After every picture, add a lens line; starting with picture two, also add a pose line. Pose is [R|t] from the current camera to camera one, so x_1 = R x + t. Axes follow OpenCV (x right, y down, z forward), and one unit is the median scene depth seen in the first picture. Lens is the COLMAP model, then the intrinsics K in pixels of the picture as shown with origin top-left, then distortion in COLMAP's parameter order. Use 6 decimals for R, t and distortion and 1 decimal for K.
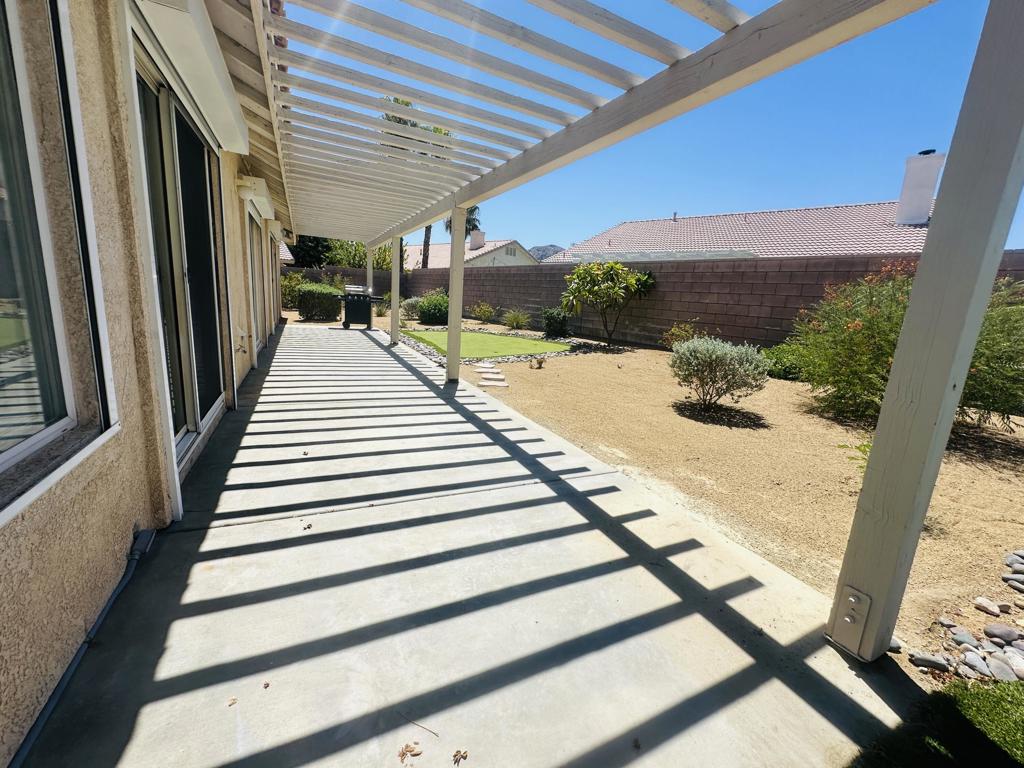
lens RADIAL K [[410.8, 0, 511.7], [0, 410.8, 386.6], [0, 0, 1]] dist [-0.005406, 0.001690]
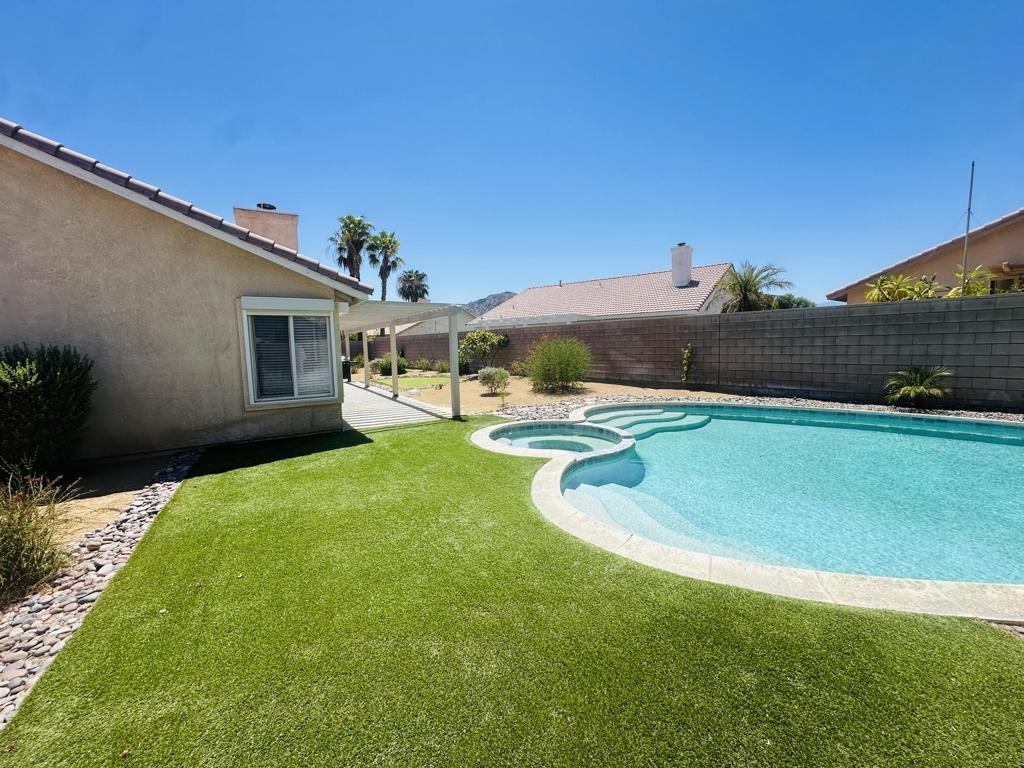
lens RADIAL K [[410.8, 0, 508.5], [0, 410.8, 383.6], [0, 0, 1]] dist [-0.005406, 0.001690]
pose [[0.991917, -0.101771, 0.075782, 0.259776], [0.109814, 0.987749, -0.110873, 0.200796], [-0.063570, 0.118299, 0.990941, -1.112118]]
